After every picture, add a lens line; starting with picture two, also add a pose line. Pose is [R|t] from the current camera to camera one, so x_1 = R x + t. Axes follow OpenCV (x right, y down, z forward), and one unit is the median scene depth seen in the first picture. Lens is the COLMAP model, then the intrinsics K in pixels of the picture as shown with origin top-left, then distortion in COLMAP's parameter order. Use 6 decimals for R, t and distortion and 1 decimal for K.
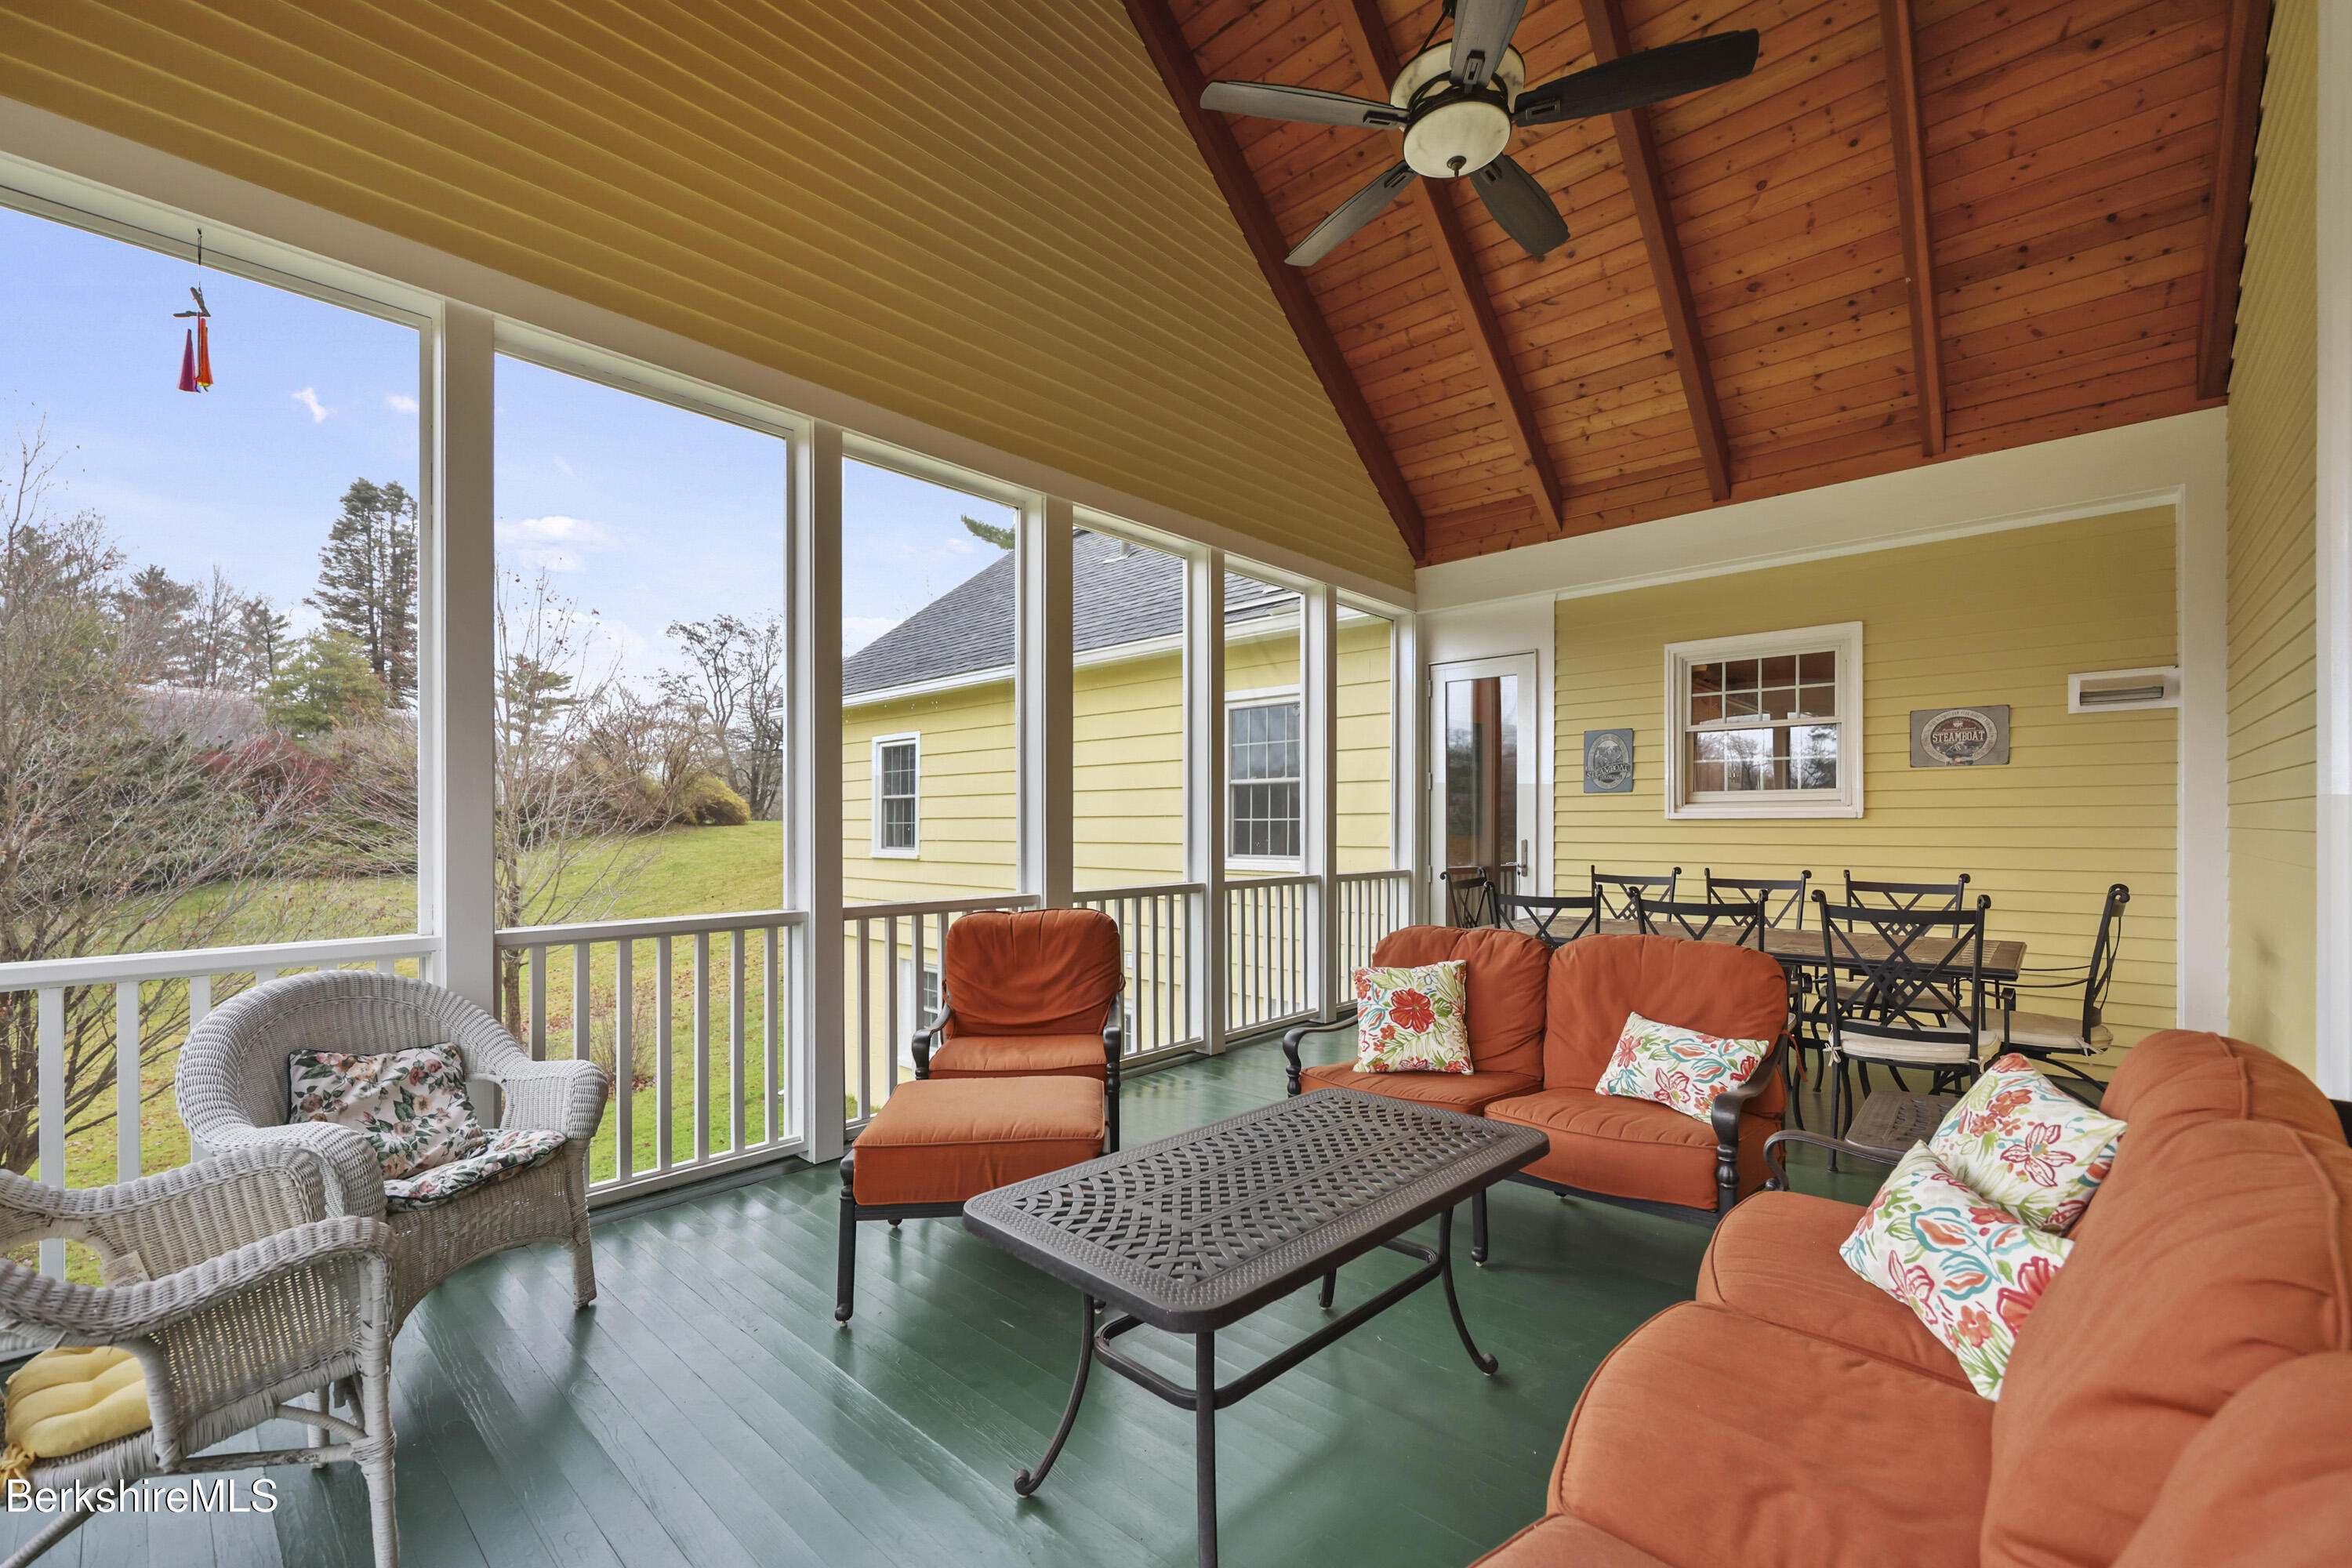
lens RADIAL K [[949.1, 0, 1193.6], [0, 949.1, 829.2], [0, 0, 1]] dist [0.000481, -0.000450]
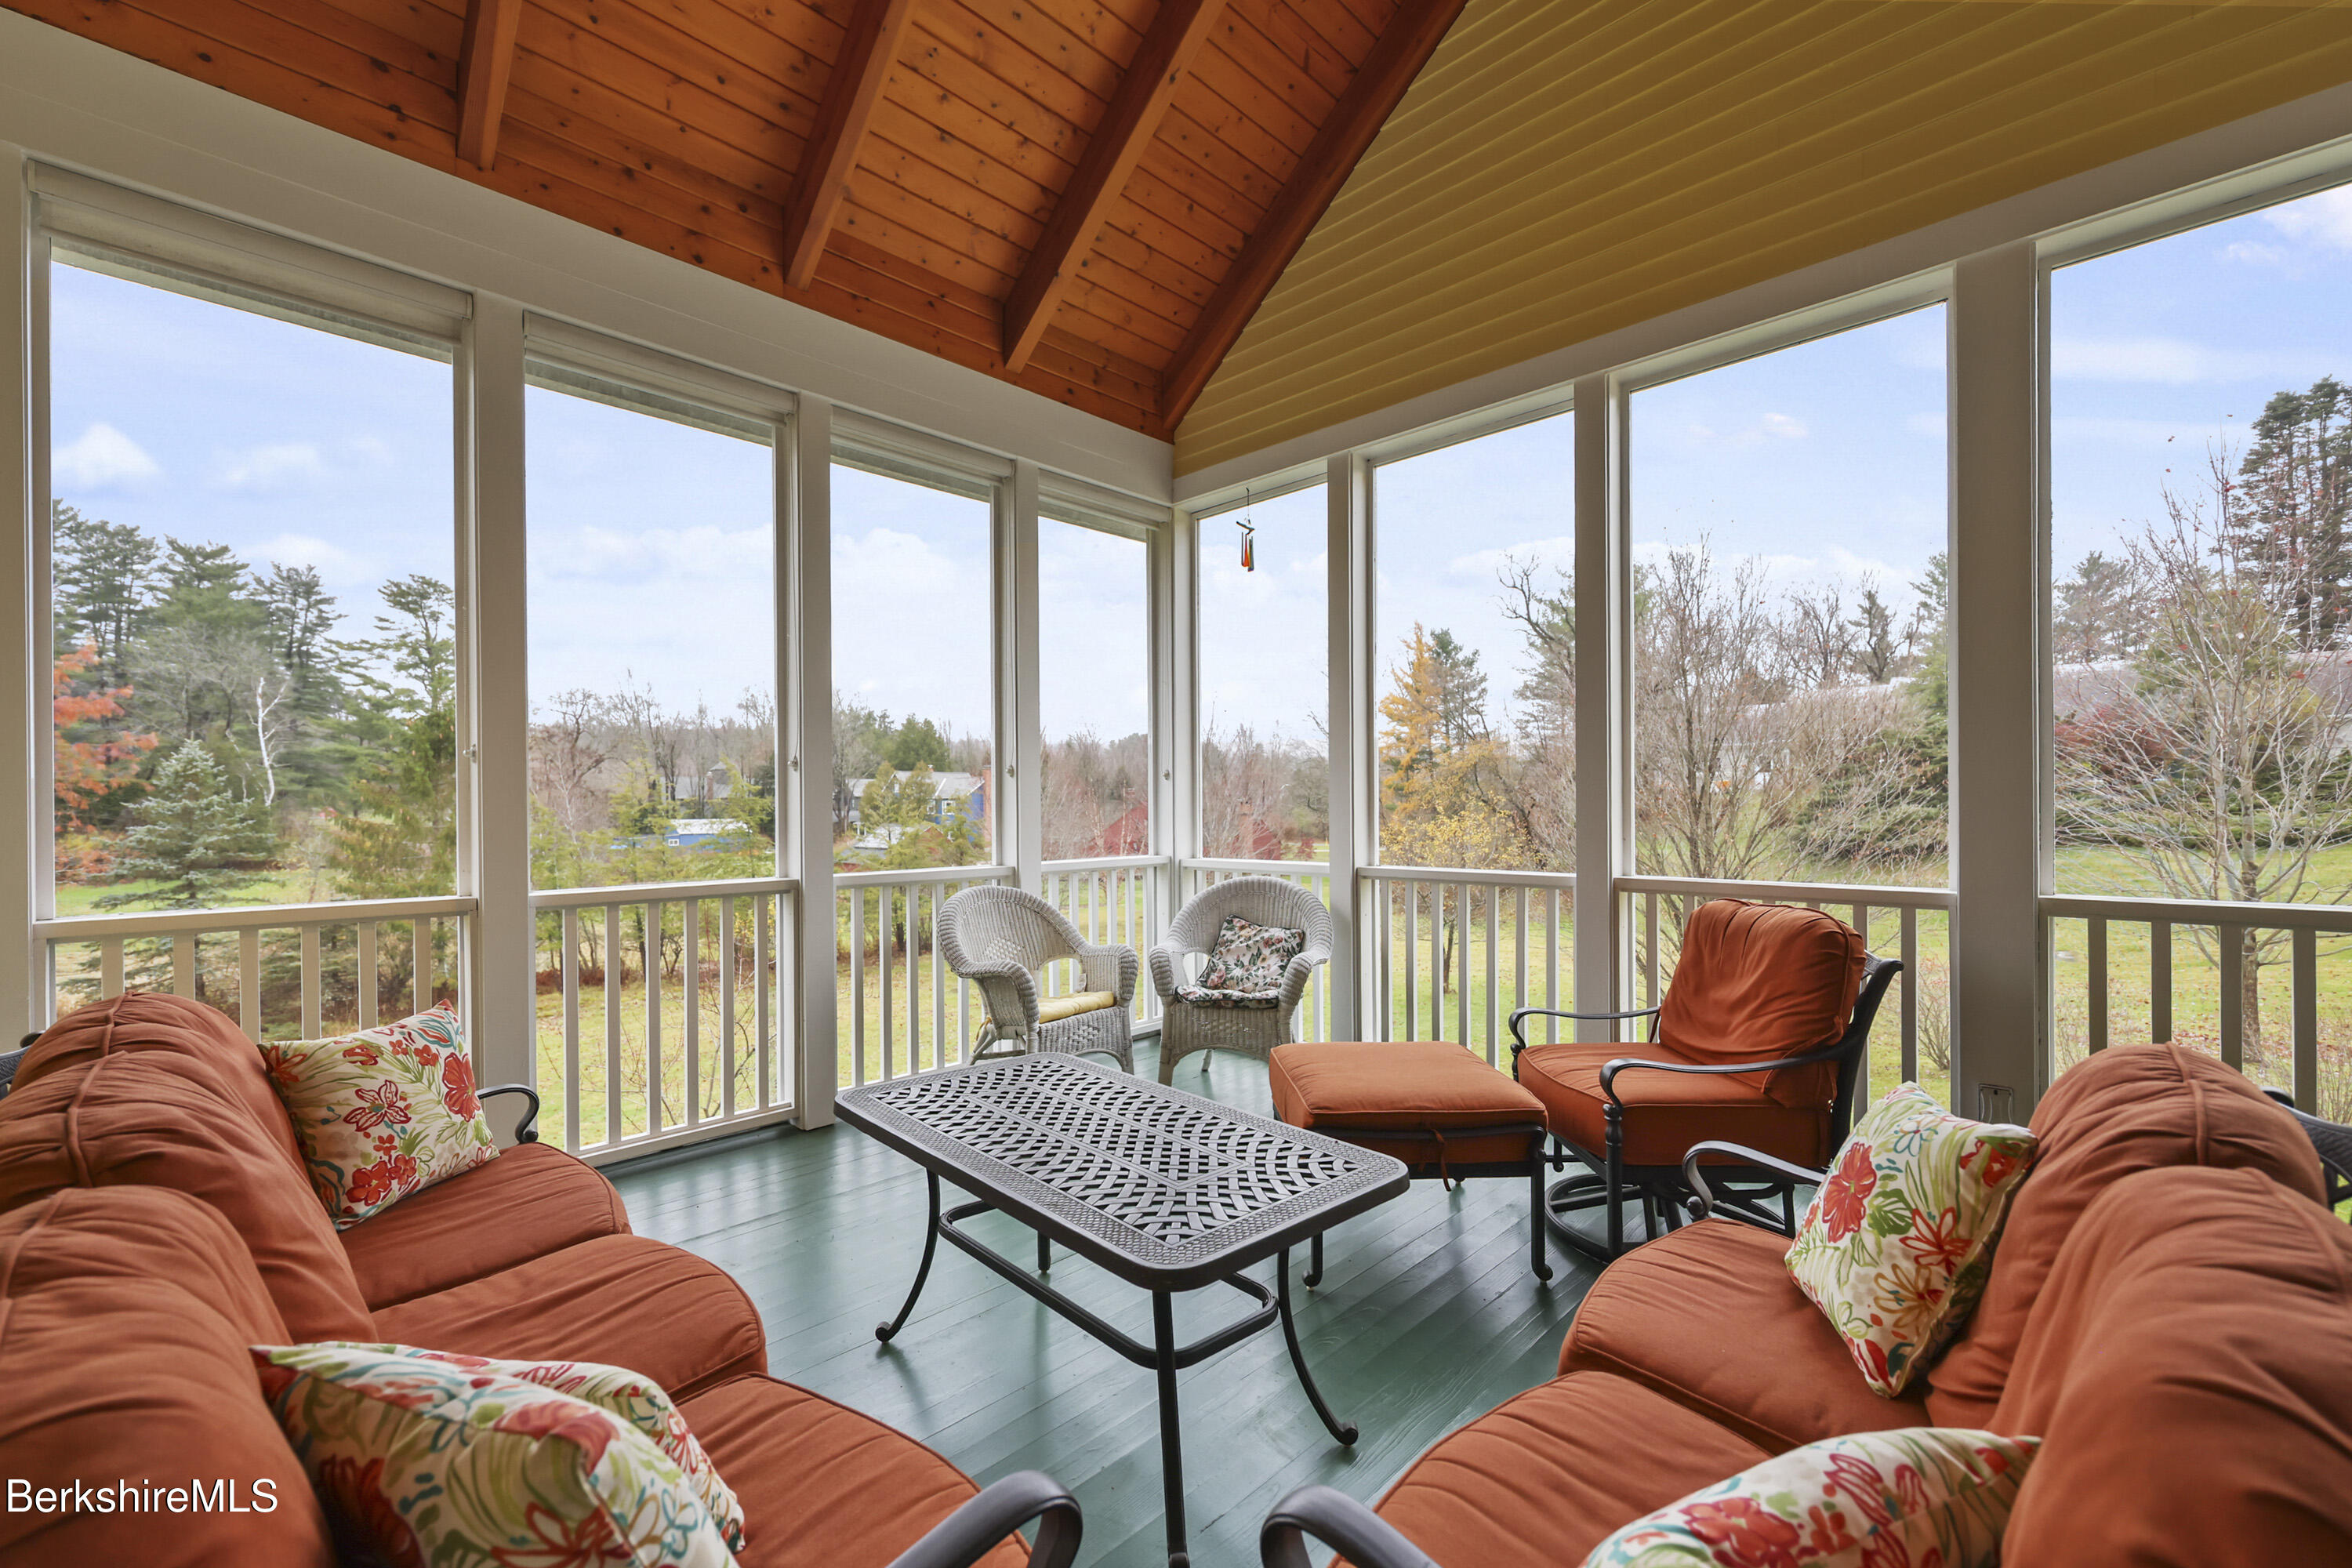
lens RADIAL K [[959.1, 0, 1192.3], [0, 959.1, 799.0], [0, 0, 1]] dist [-0.003120, 0.001836]
pose [[-0.027395, -0.002834, -0.999621, 0.409930], [0.004790, 0.999984, -0.002966, 0.004143], [0.999613, -0.004870, -0.027381, 0.420777]]
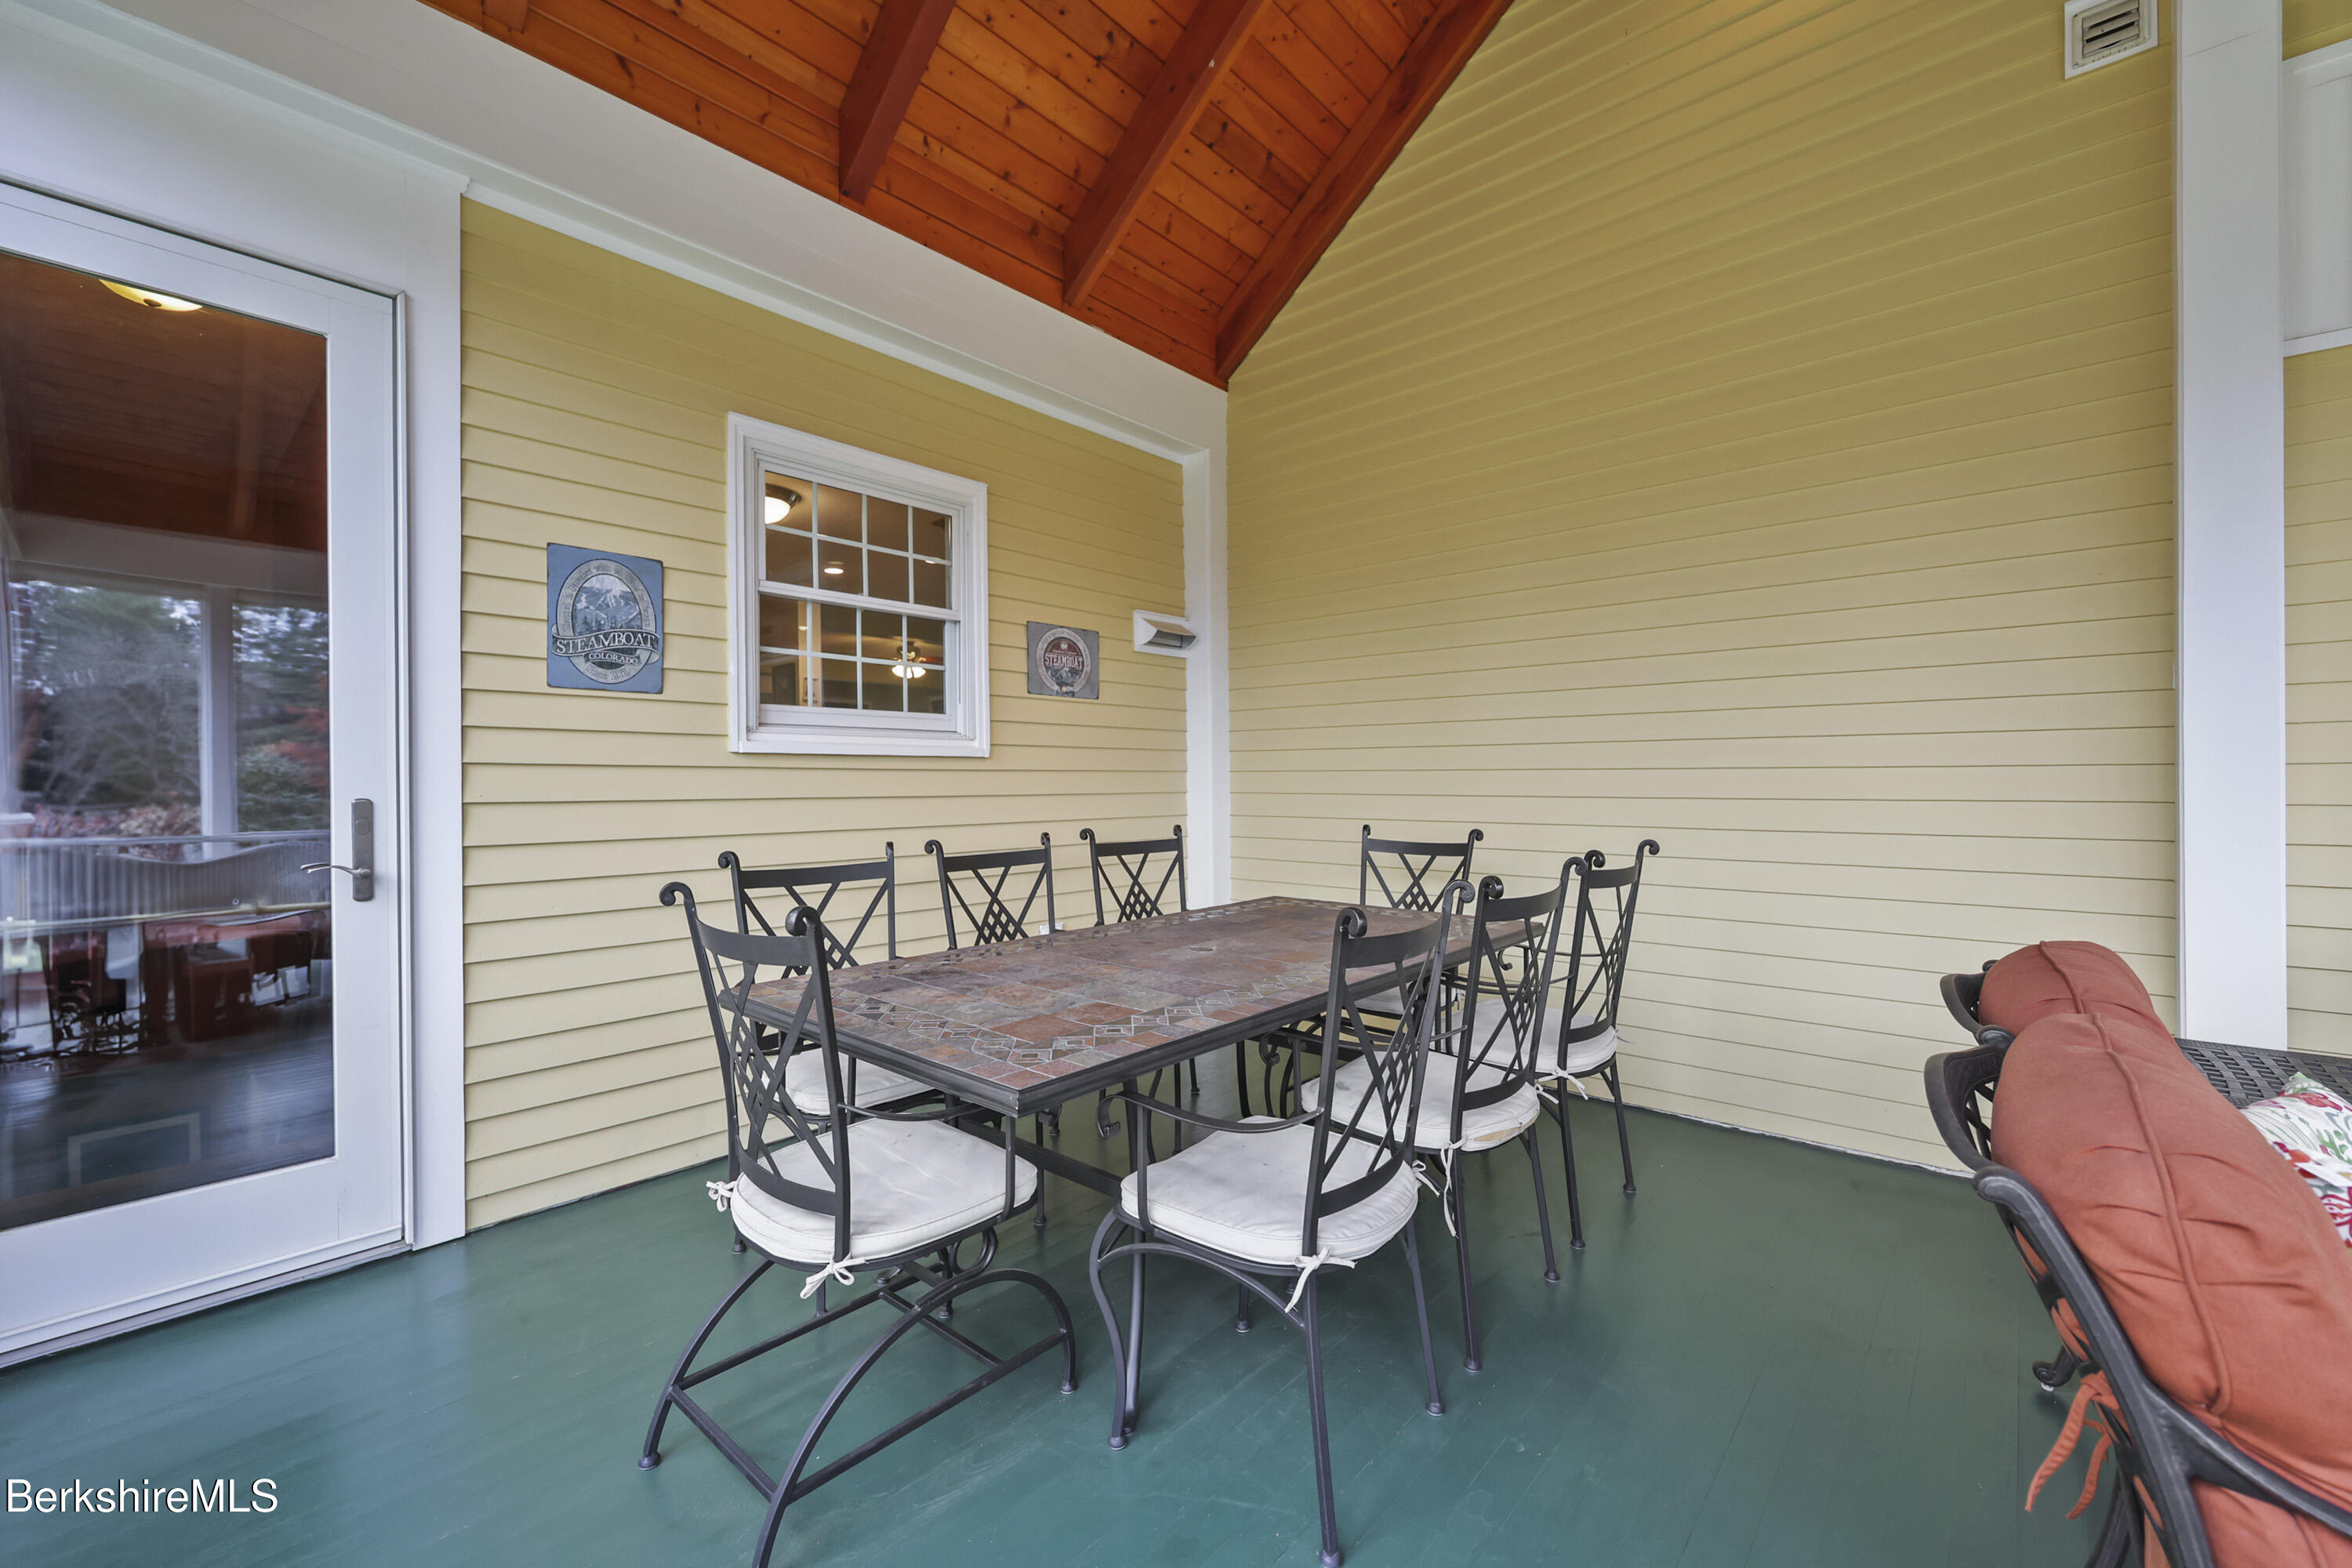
lens RADIAL K [[949.1, 0, 1155.9], [0, 949.1, 783.7], [0, 0, 1]] dist [0.000481, -0.000450]
pose [[-0.007797, -0.000962, 0.999969, -0.020400], [0.007112, 0.999974, 0.001017, 0.008157], [-0.999944, 0.007120, -0.007790, 0.845181]]
